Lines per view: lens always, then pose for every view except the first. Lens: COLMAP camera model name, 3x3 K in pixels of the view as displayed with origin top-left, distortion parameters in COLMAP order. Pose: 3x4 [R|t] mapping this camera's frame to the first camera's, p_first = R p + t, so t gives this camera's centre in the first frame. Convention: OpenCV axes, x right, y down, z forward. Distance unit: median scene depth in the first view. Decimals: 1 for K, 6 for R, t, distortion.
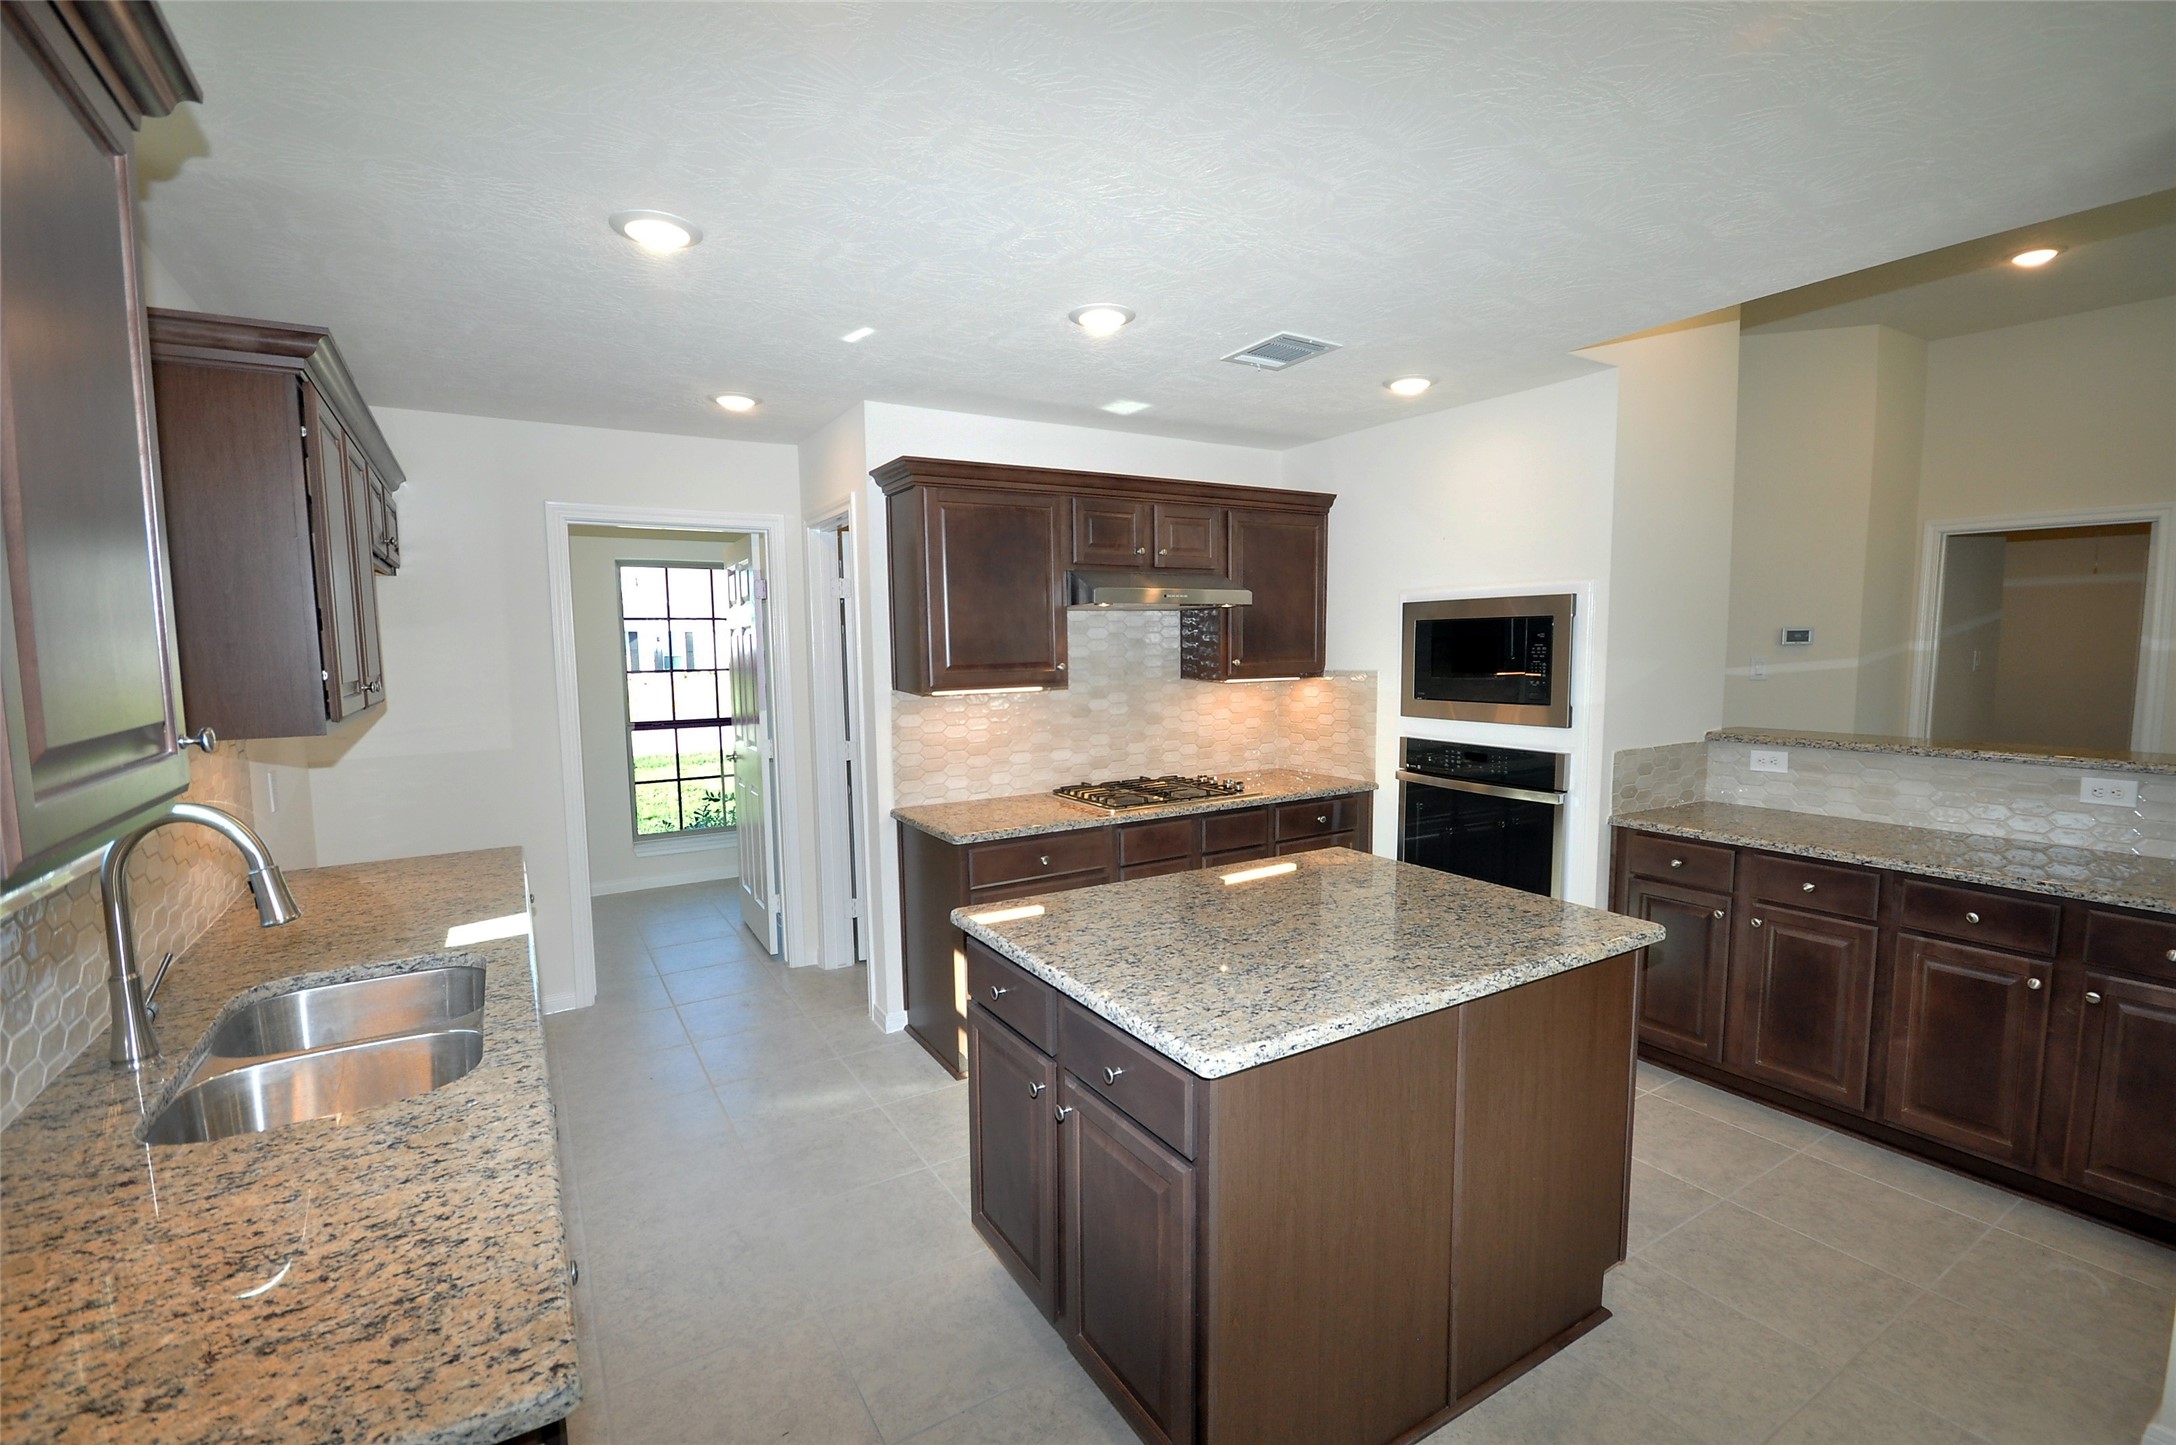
lens RADIAL K [[952.0, 0, 1095.0], [0, 952.0, 731.3], [0, 0, 1]] dist [0.008728, -0.014747]
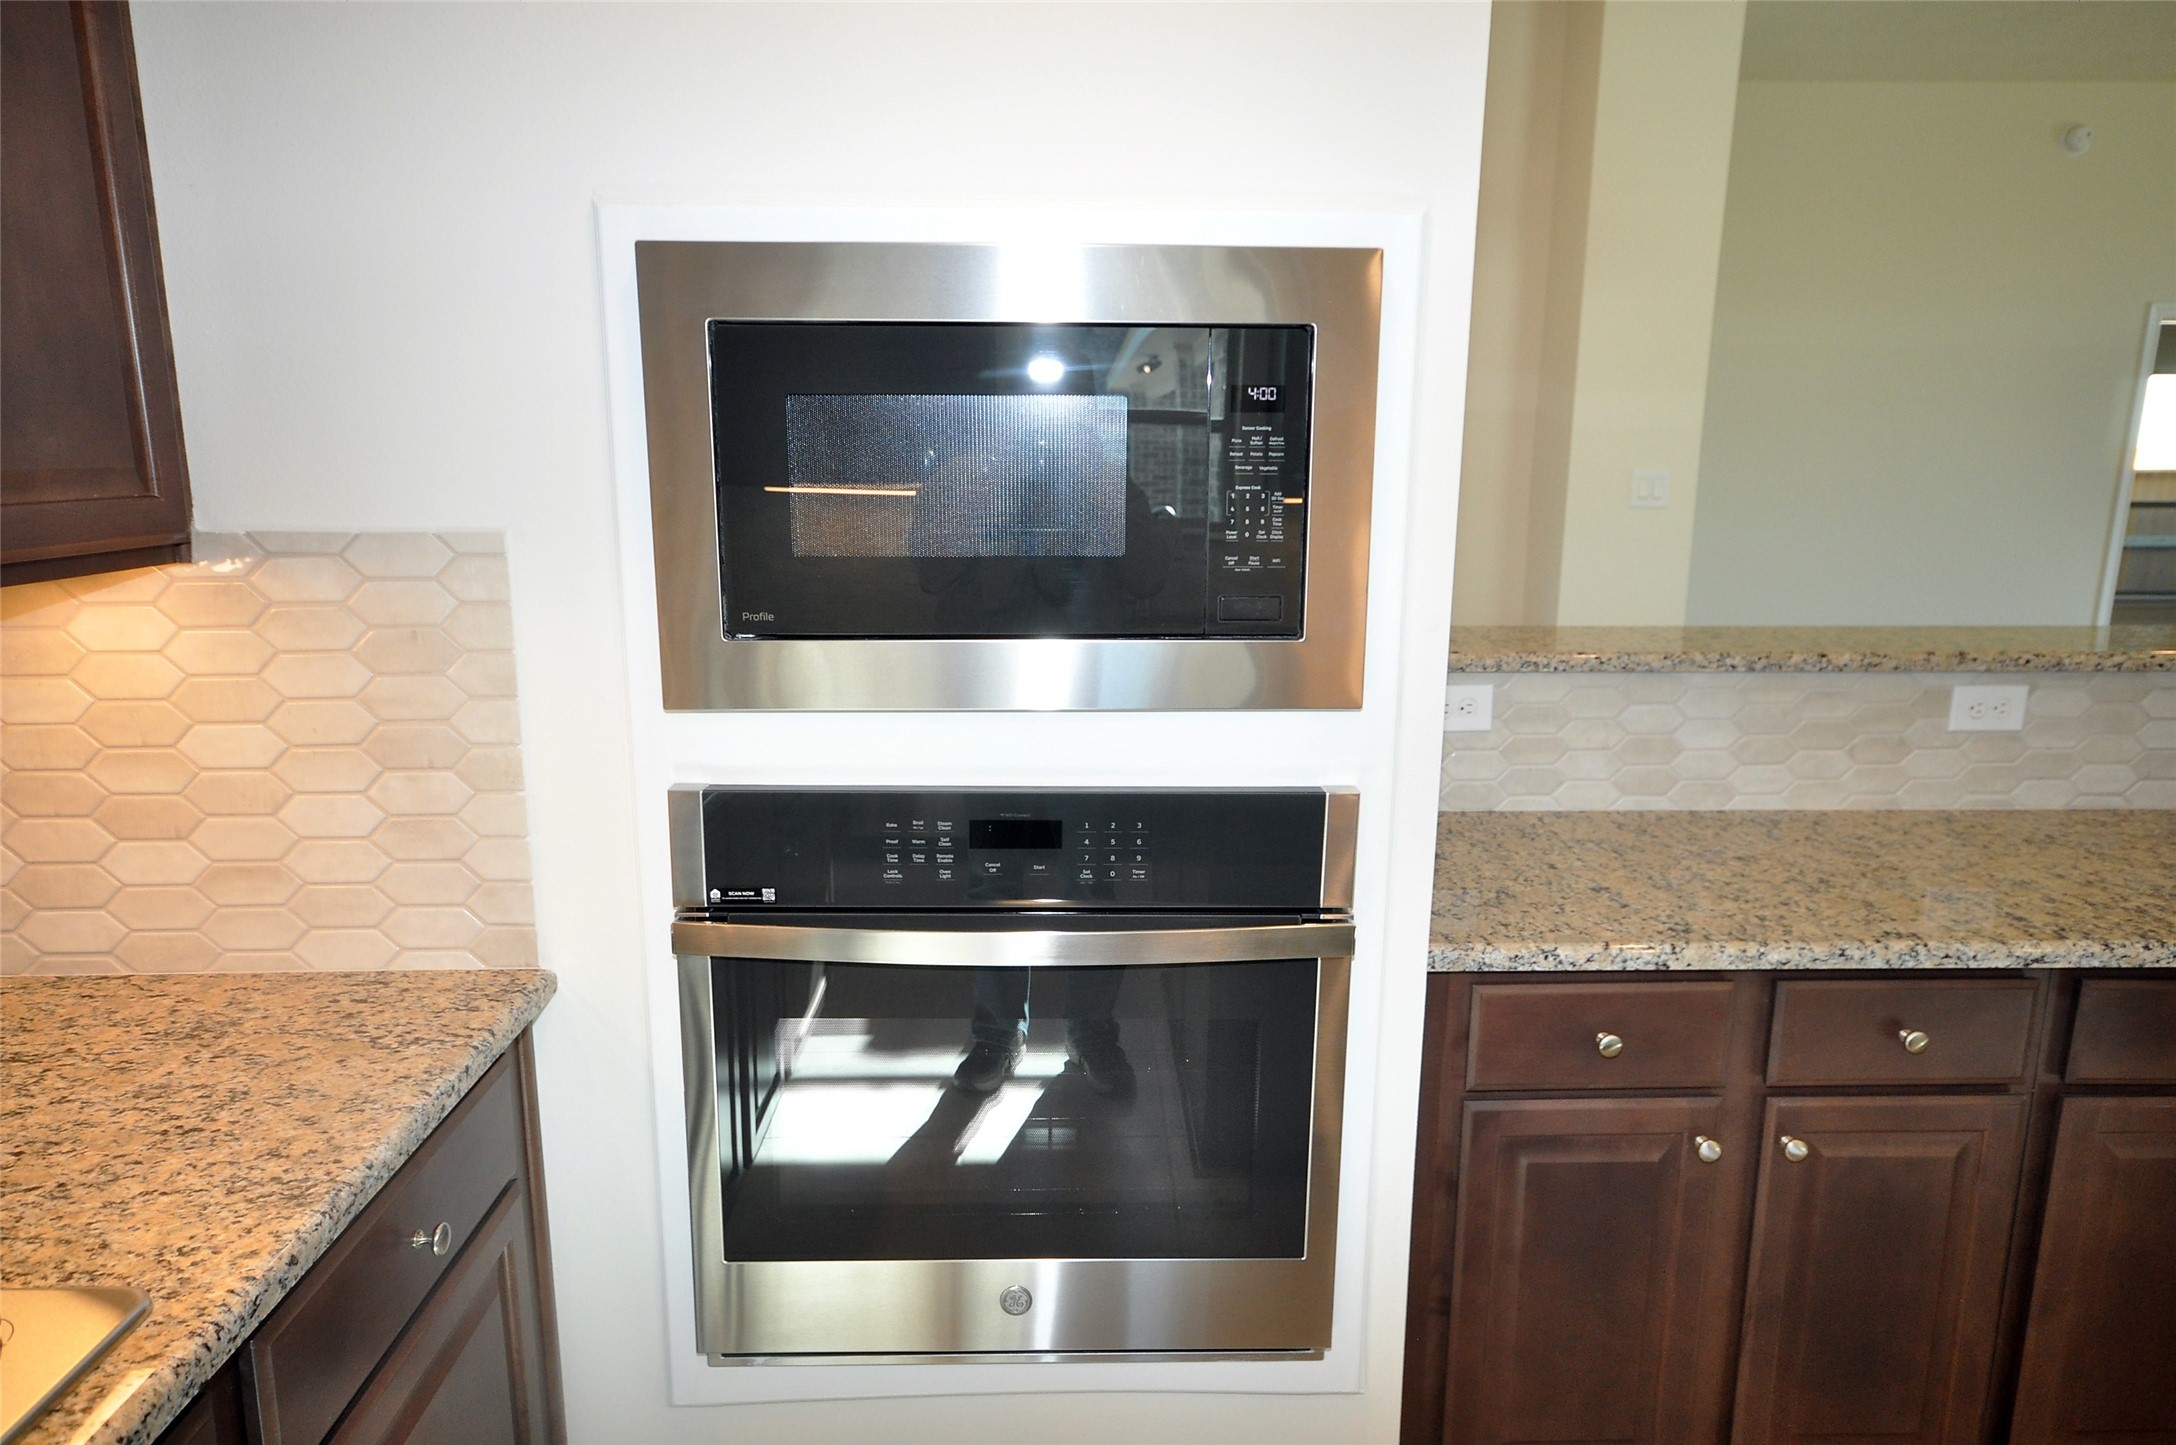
lens RADIAL K [[1352.4, 0, 1085.3], [0, 1352.4, 753.7], [0, 0, 1]] dist [-0.001857, 0.034378]
pose [[0.499259, -0.177770, 0.848020, 0.083091], [0.071444, 0.983840, 0.164181, -0.065899], [-0.863502, -0.021383, 0.503892, 0.854376]]
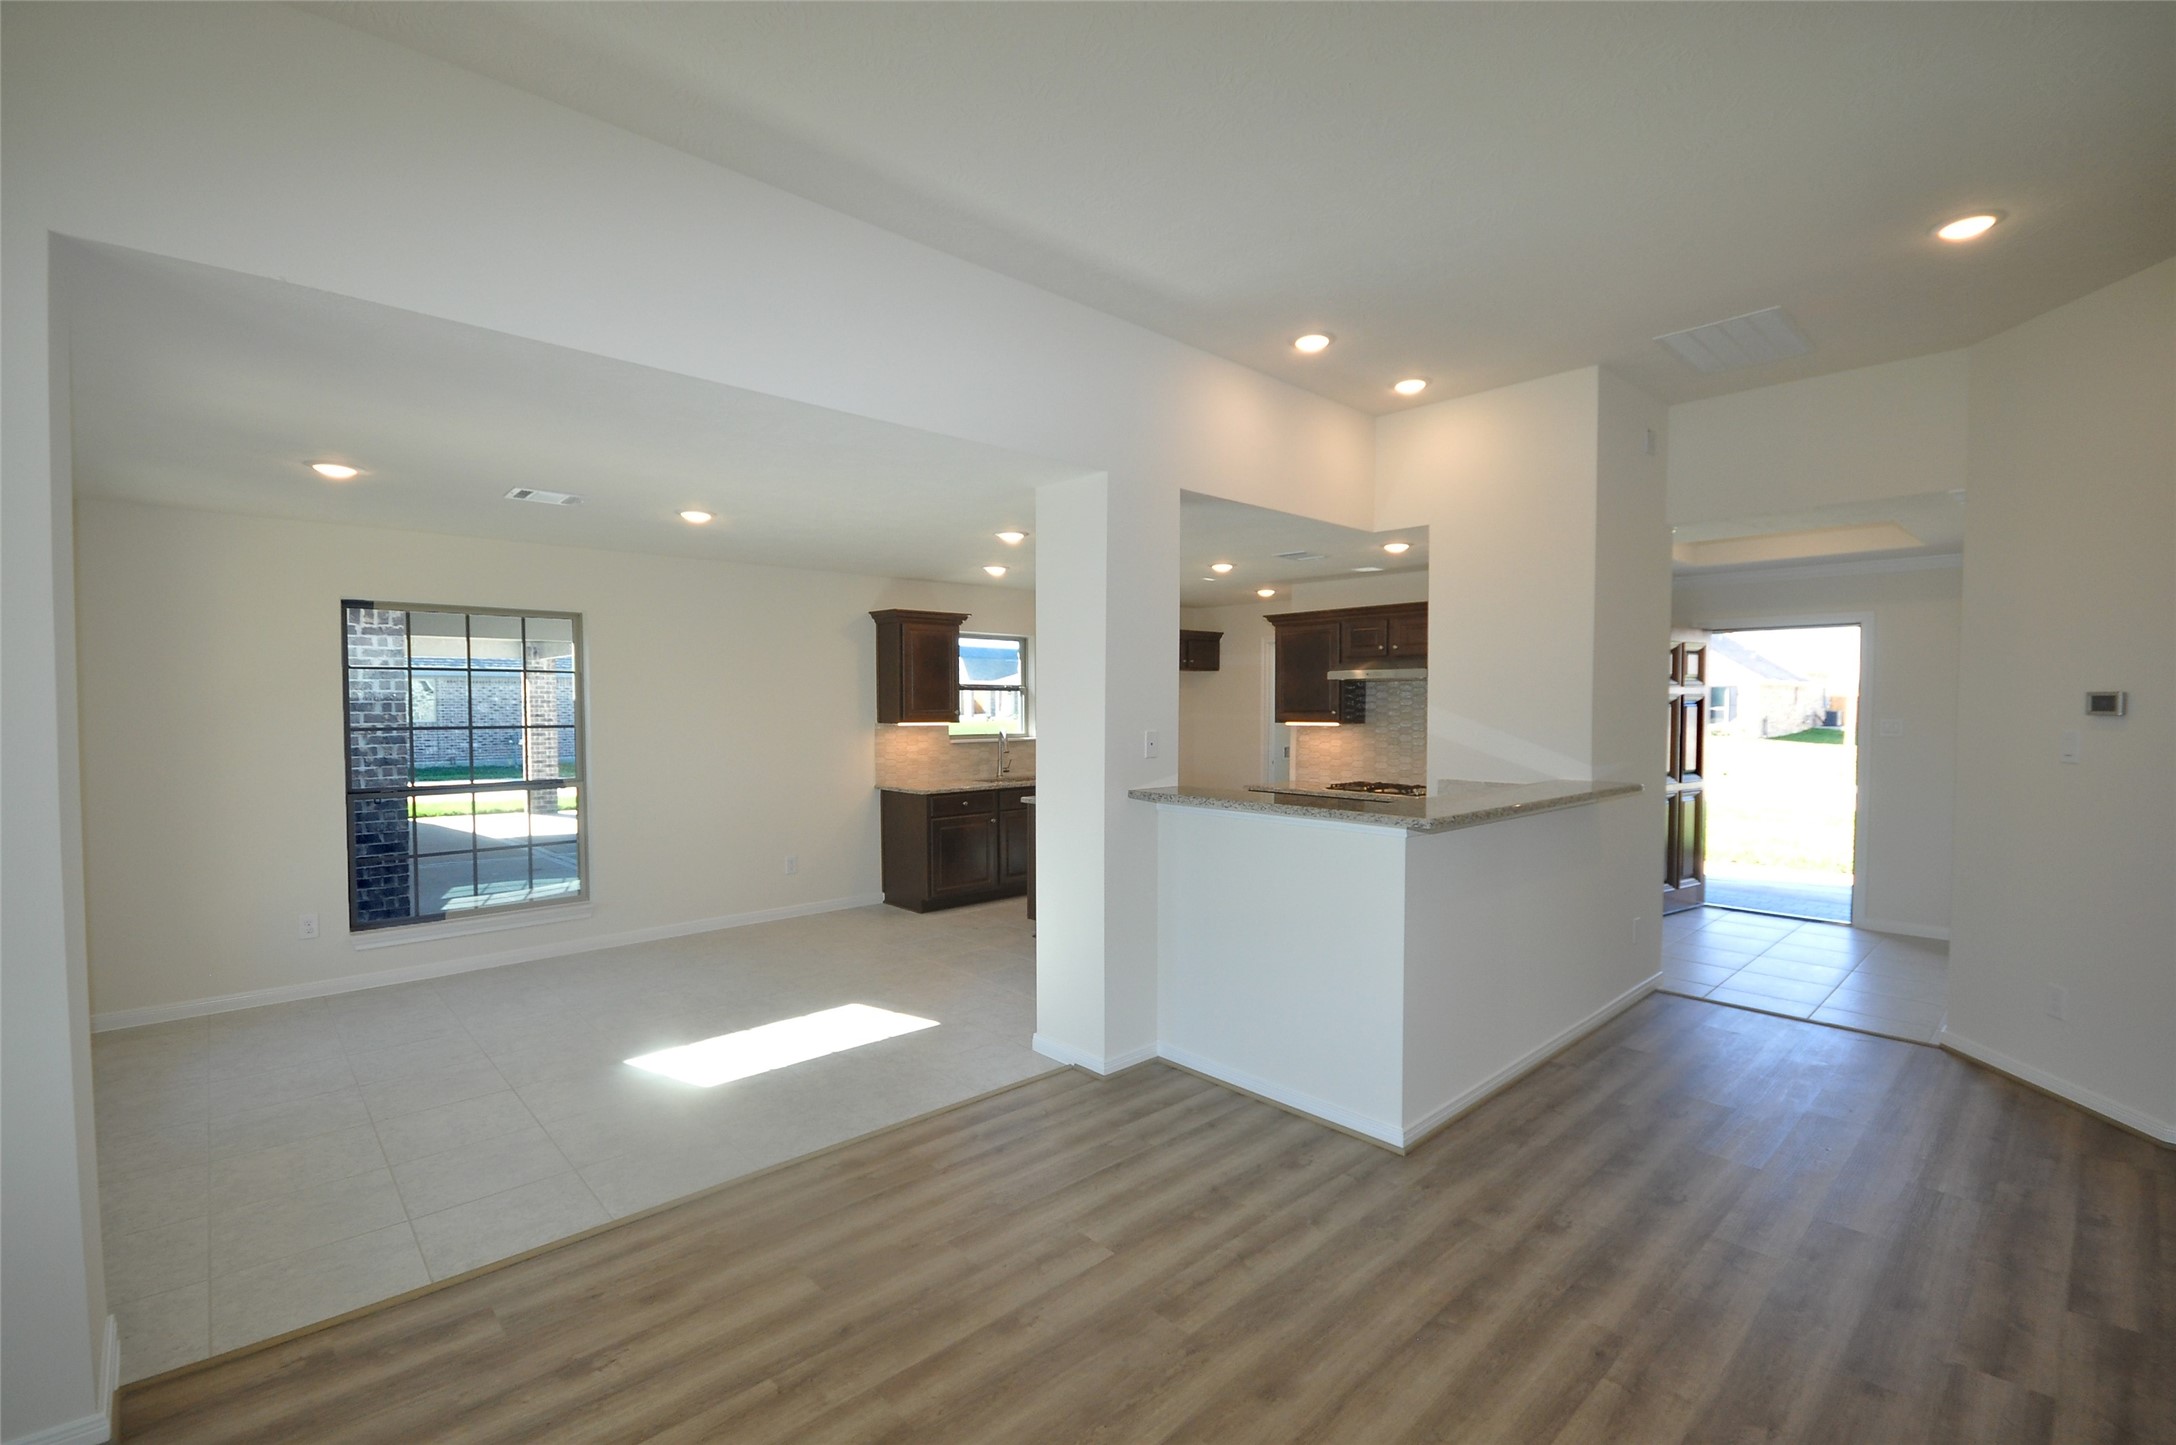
lens RADIAL K [[952.0, 0, 1095.0], [0, 952.0, 731.3], [0, 0, 1]] dist [0.008728, -0.014747]
pose [[0.193014, 0.044085, -0.980205, 1.844442], [-0.093772, 0.995246, 0.026297, -0.039894], [0.976705, 0.086840, 0.196231, 0.197624]]
